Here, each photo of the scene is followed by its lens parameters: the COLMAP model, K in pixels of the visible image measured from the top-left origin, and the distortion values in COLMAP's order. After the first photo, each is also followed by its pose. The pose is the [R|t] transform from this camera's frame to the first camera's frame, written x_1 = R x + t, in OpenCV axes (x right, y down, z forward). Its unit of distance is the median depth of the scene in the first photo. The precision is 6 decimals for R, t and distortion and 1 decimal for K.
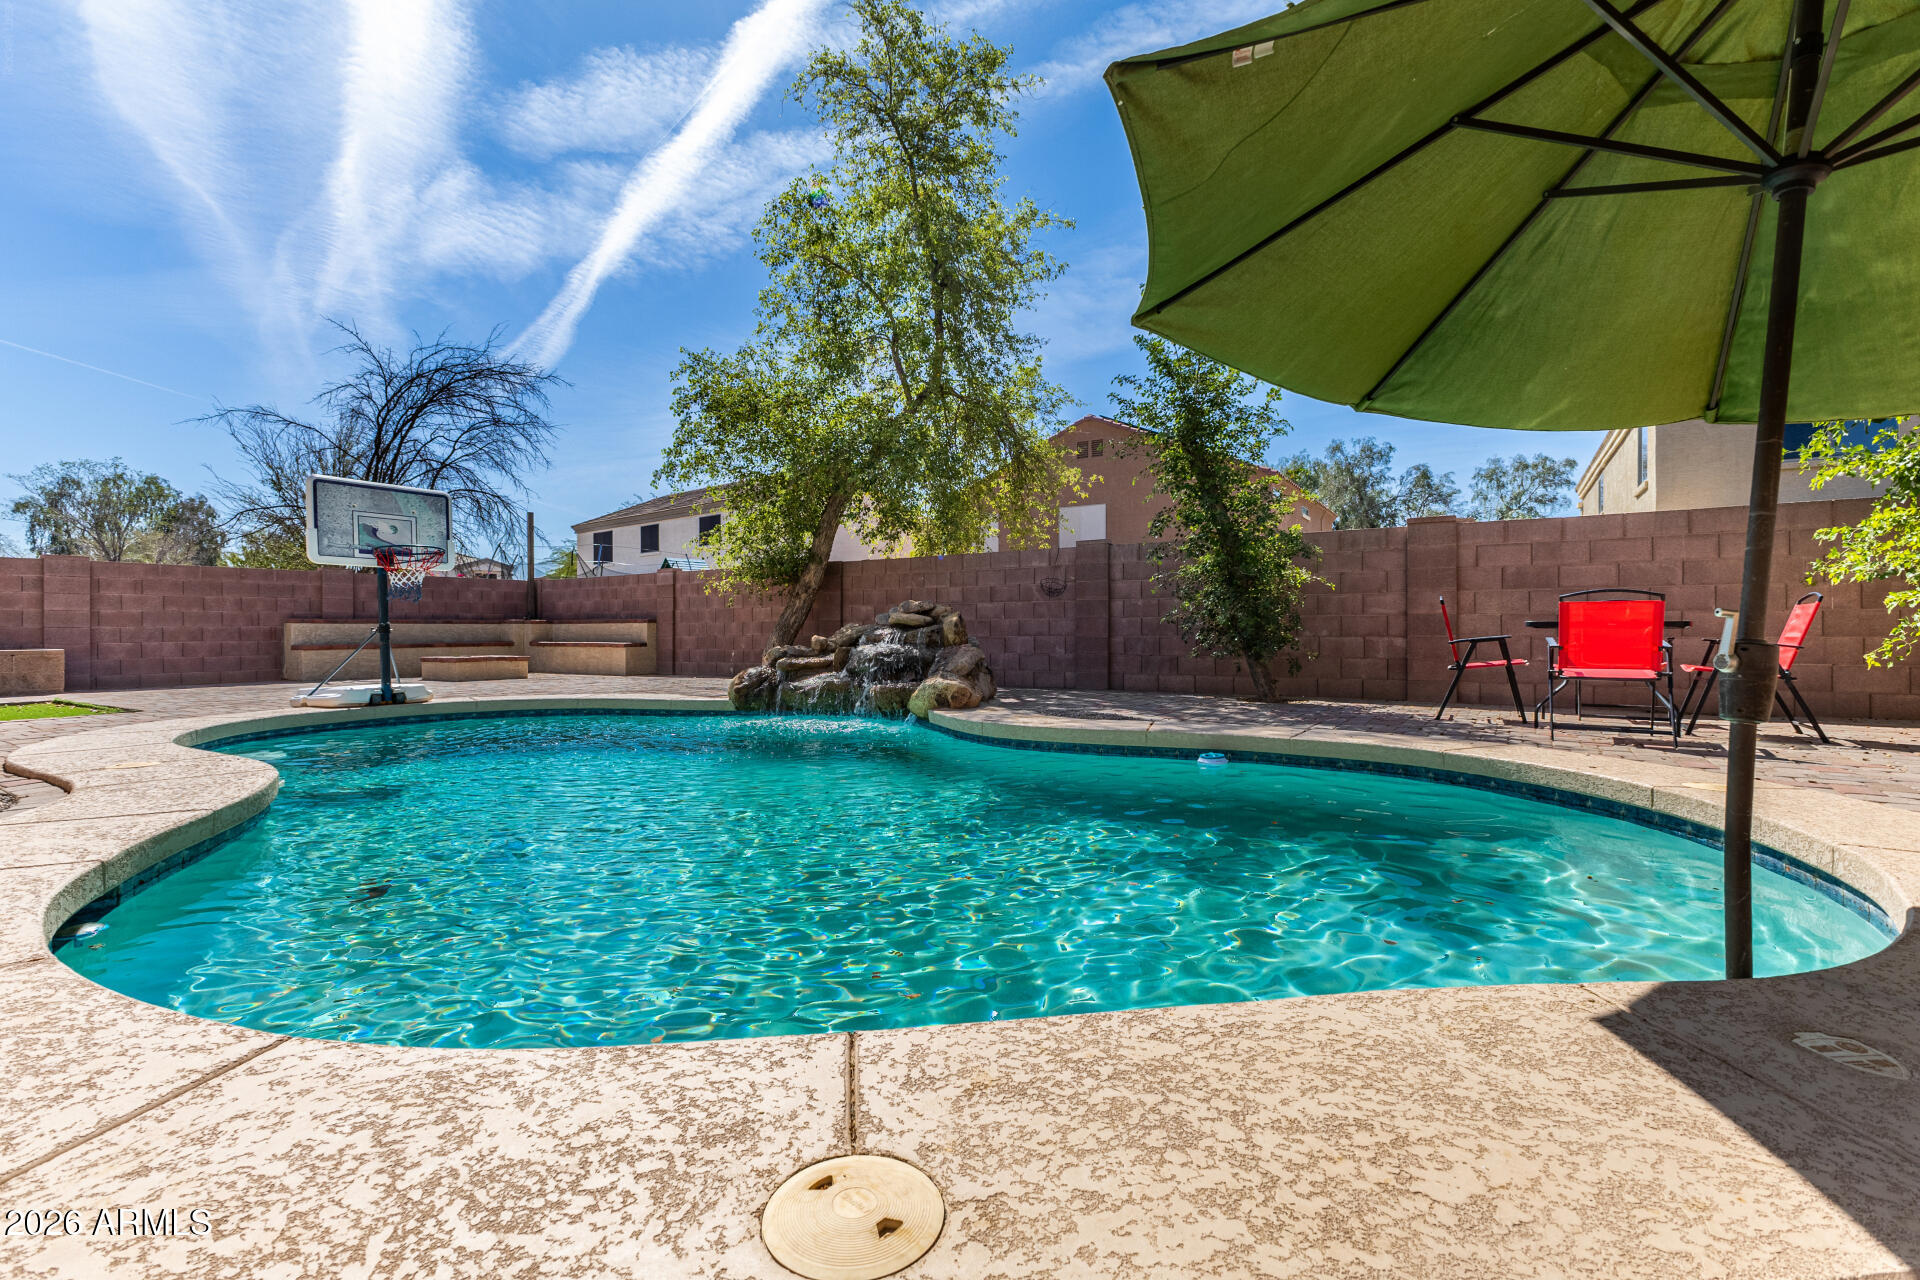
lens RADIAL K [[829.3, 0, 961.9], [0, 829.3, 629.2], [0, 0, 1]] dist [0.010089, -0.001507]
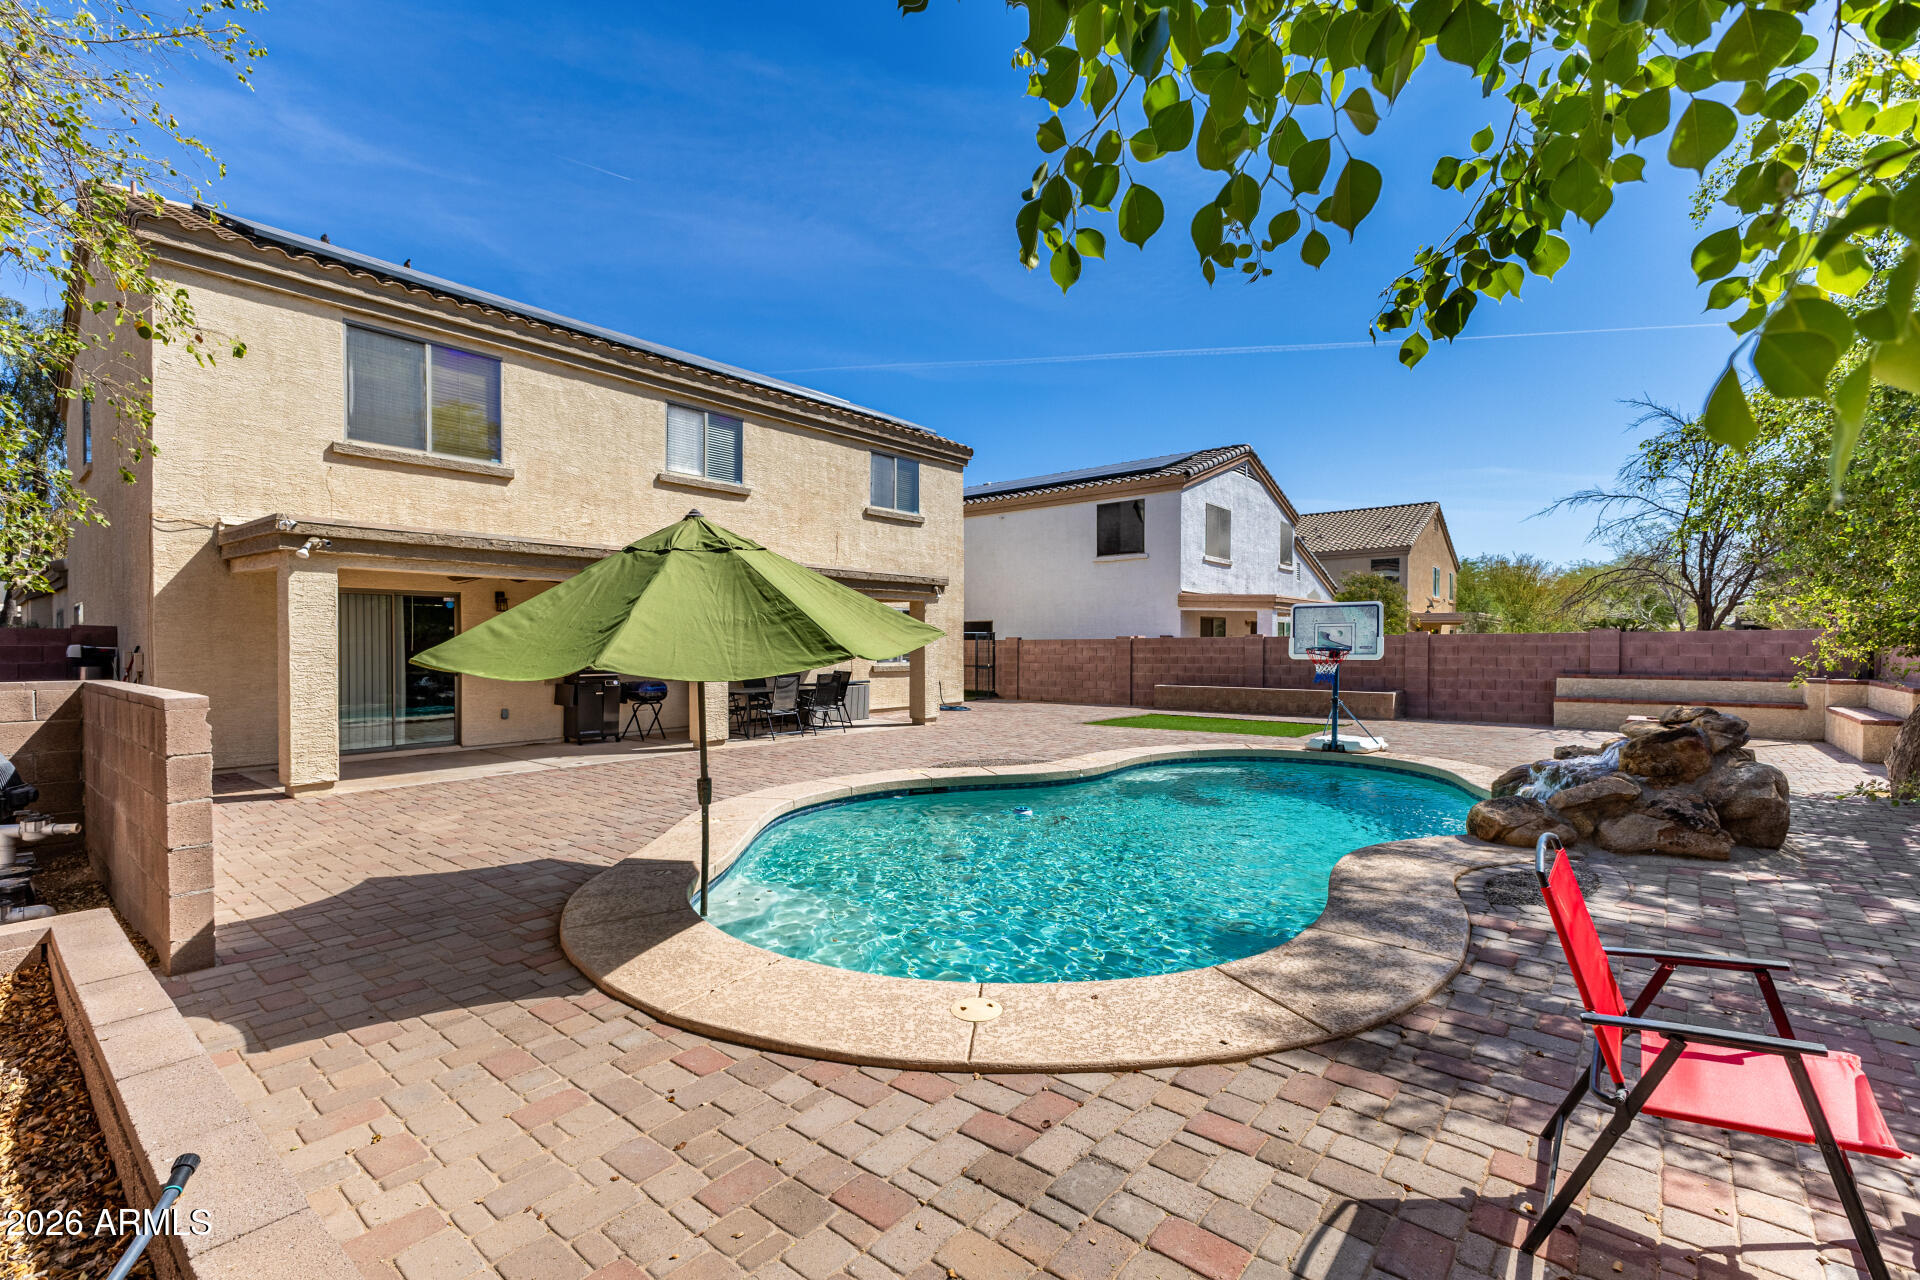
lens RADIAL K [[829.3, 0, 961.8], [0, 829.3, 648.7], [0, 0, 1]] dist [0.010089, -0.001507]
pose [[-0.120651, 0.007356, -0.992668, 0.629818], [0.002650, 0.999971, 0.007088, -0.077193], [0.992691, -0.001775, -0.120667, 0.379917]]
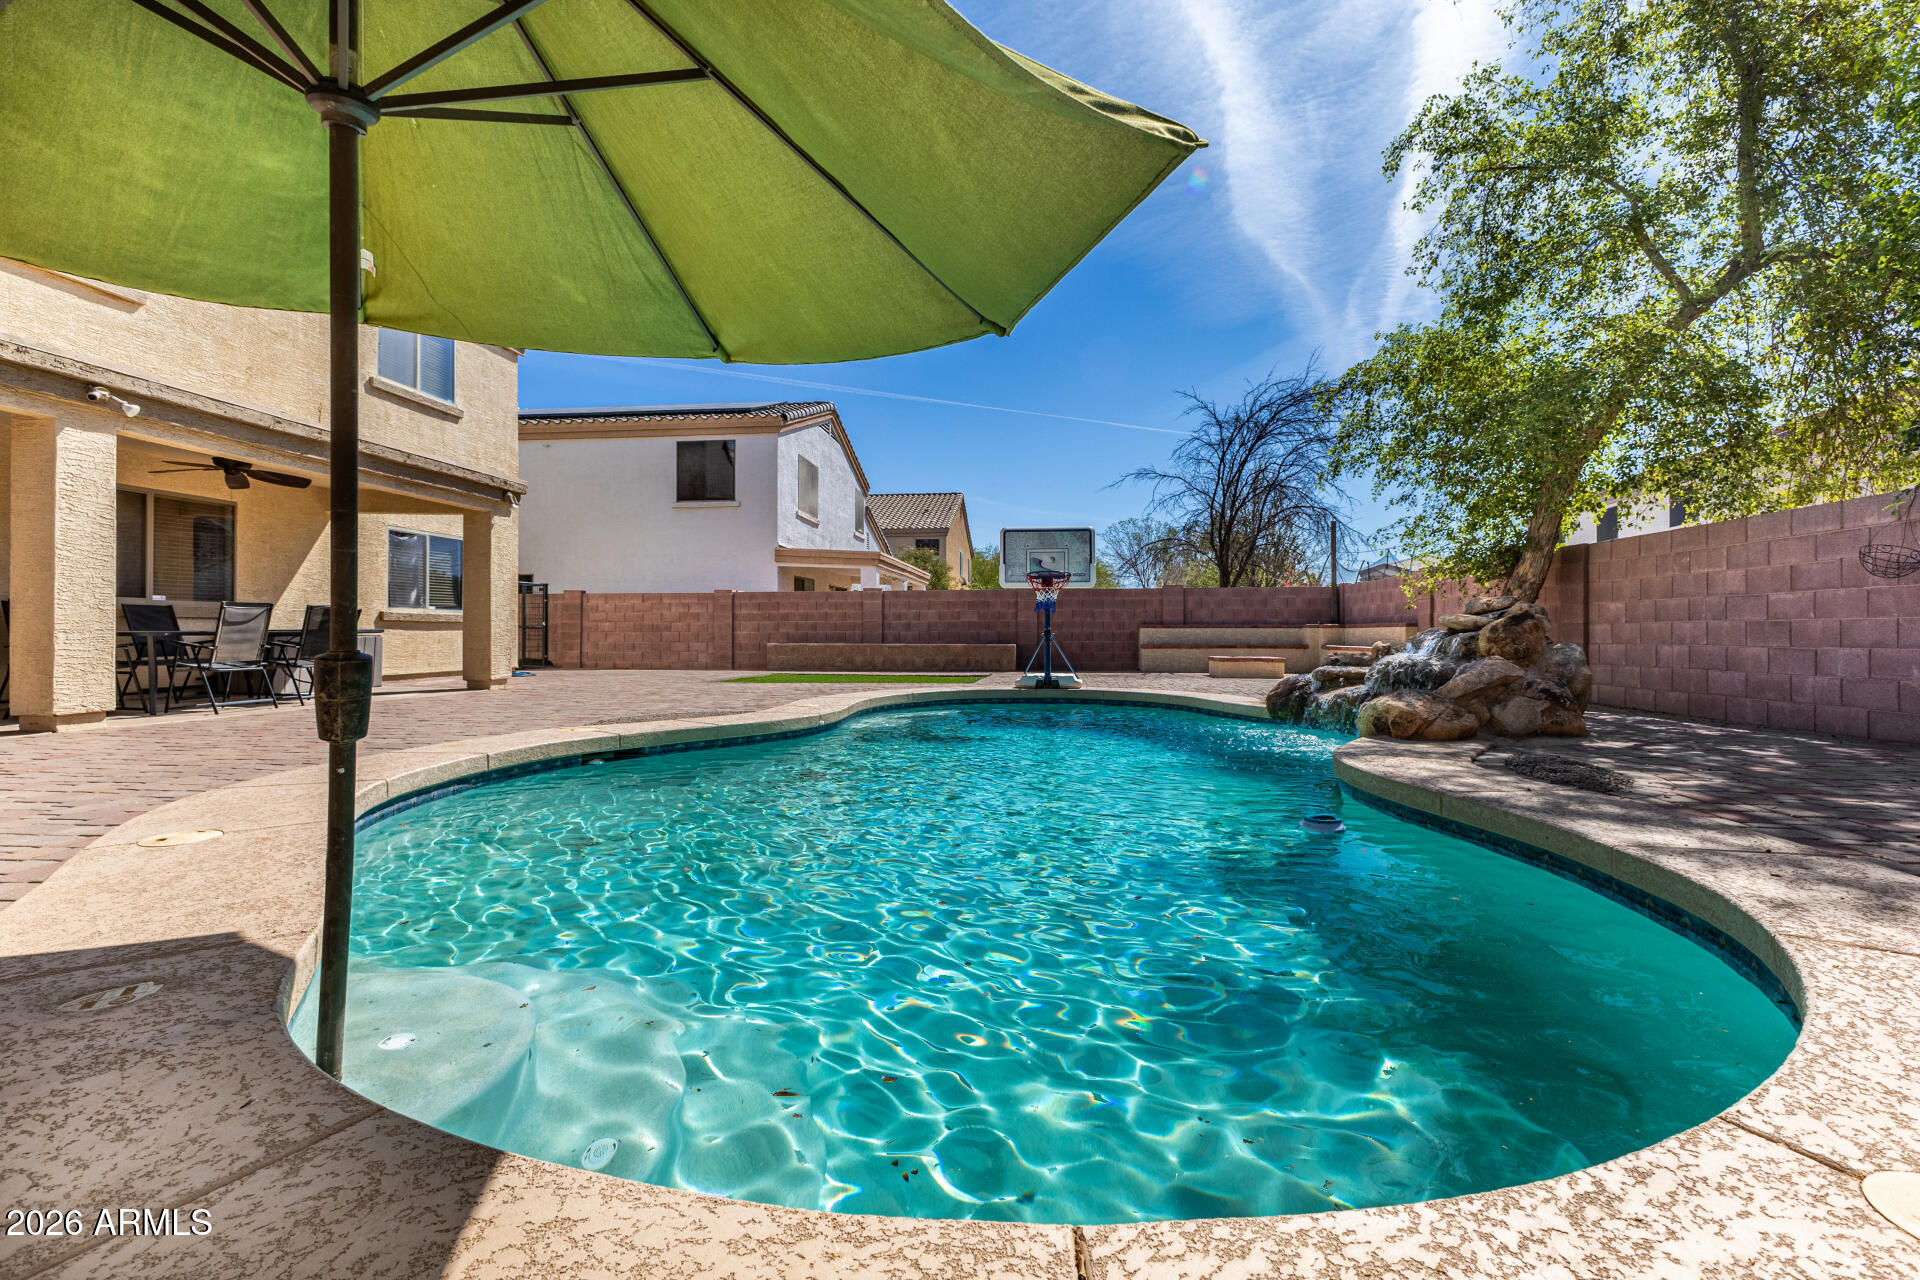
lens RADIAL K [[829.3, 0, 961.2], [0, 829.3, 627.5], [0, 0, 1]] dist [0.010089, -0.001507]
pose [[0.438401, -0.002992, -0.898774, 0.343207], [-0.002750, 0.999985, -0.004670, -0.001511], [0.898775, 0.004519, 0.438386, 0.202384]]
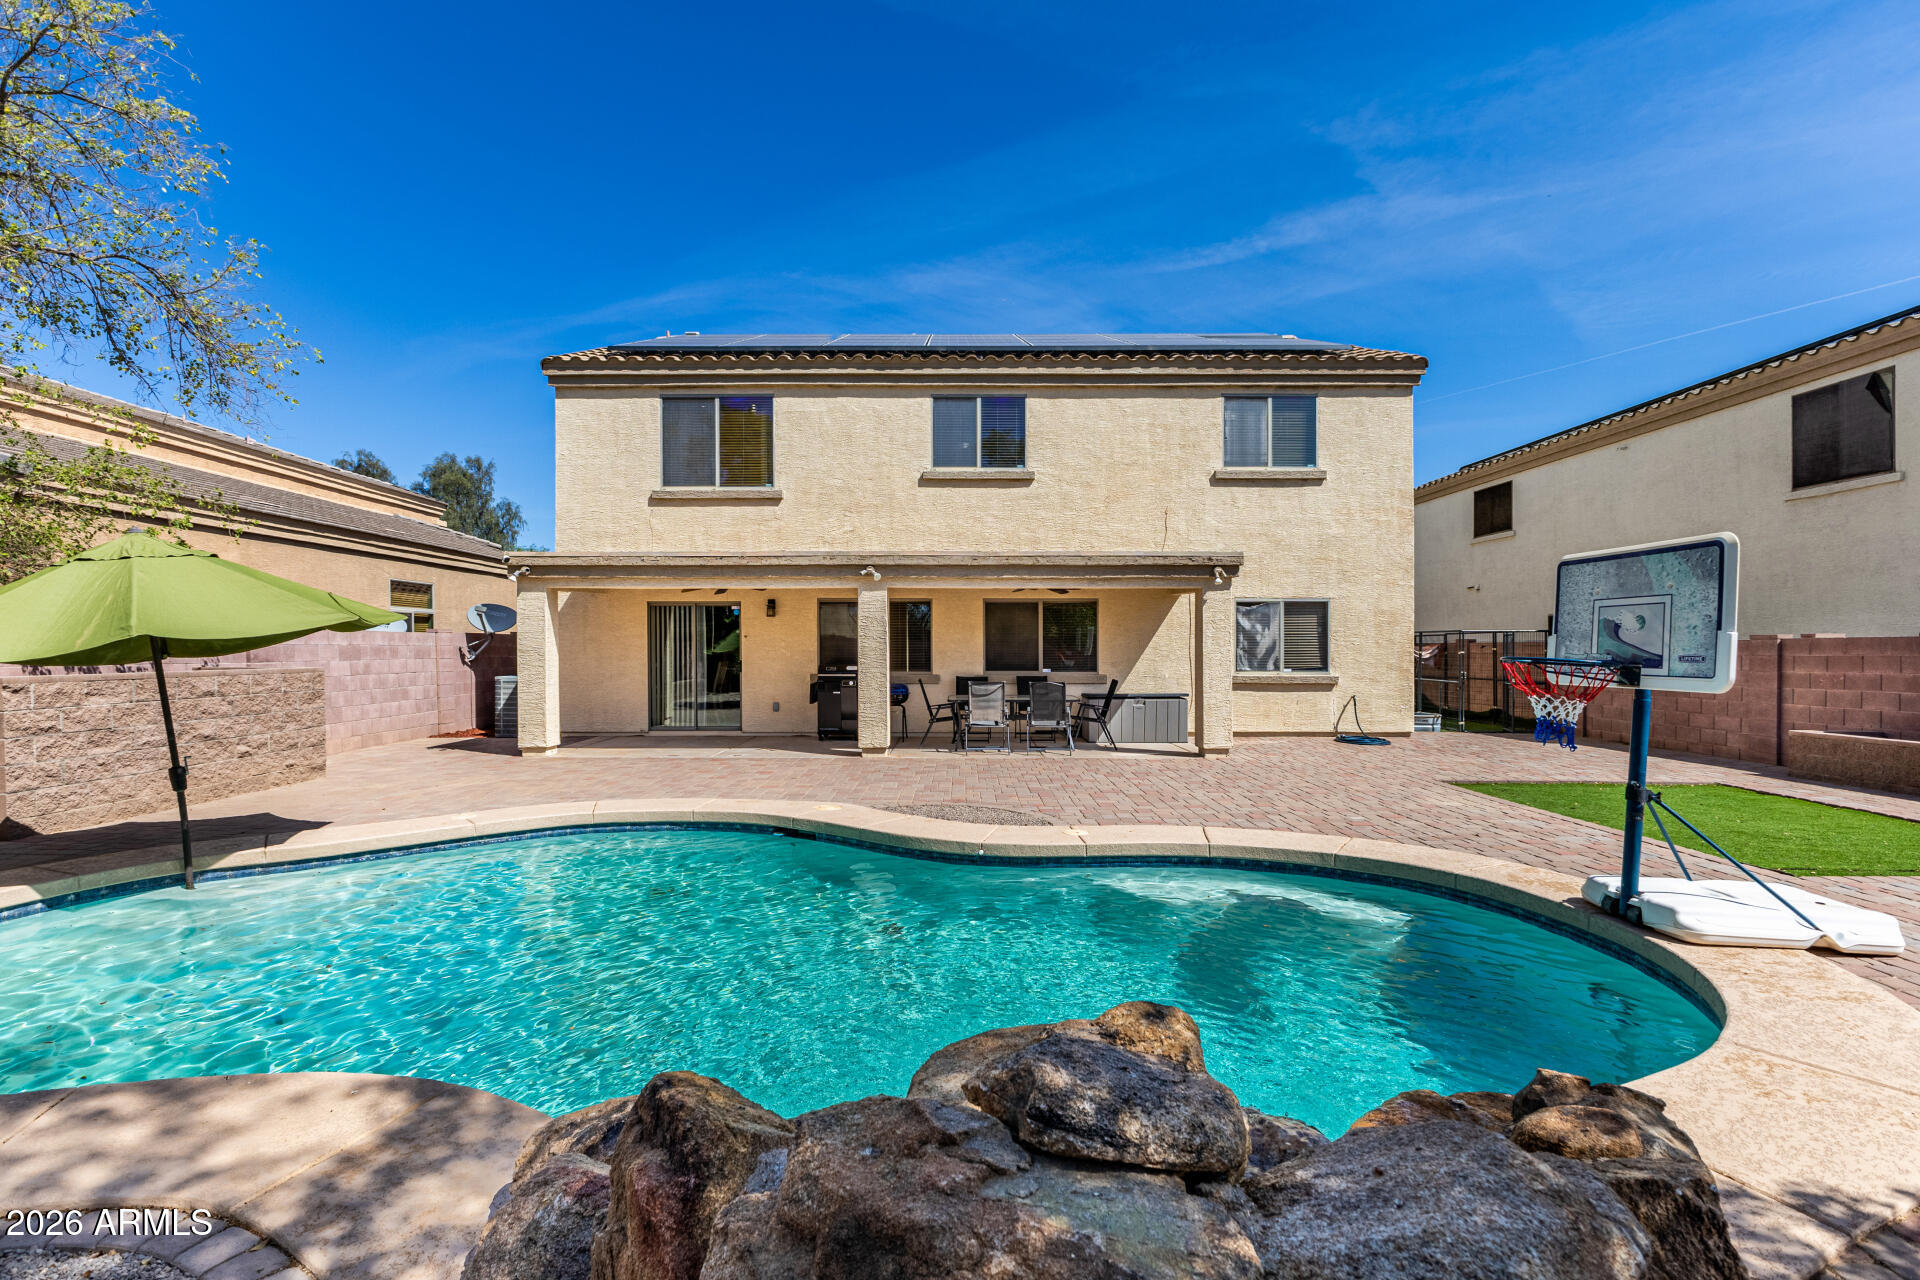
lens RADIAL K [[852.9, 0, 940.5], [0, 852.9, 649.3], [0, 0, 1]] dist [-0.015624, 0.000387]
pose [[-0.844481, 0.001003, -0.535585, 0.027648], [-0.000741, 0.999995, 0.003041, -0.075464], [0.535585, 0.002965, -0.844476, 0.908993]]
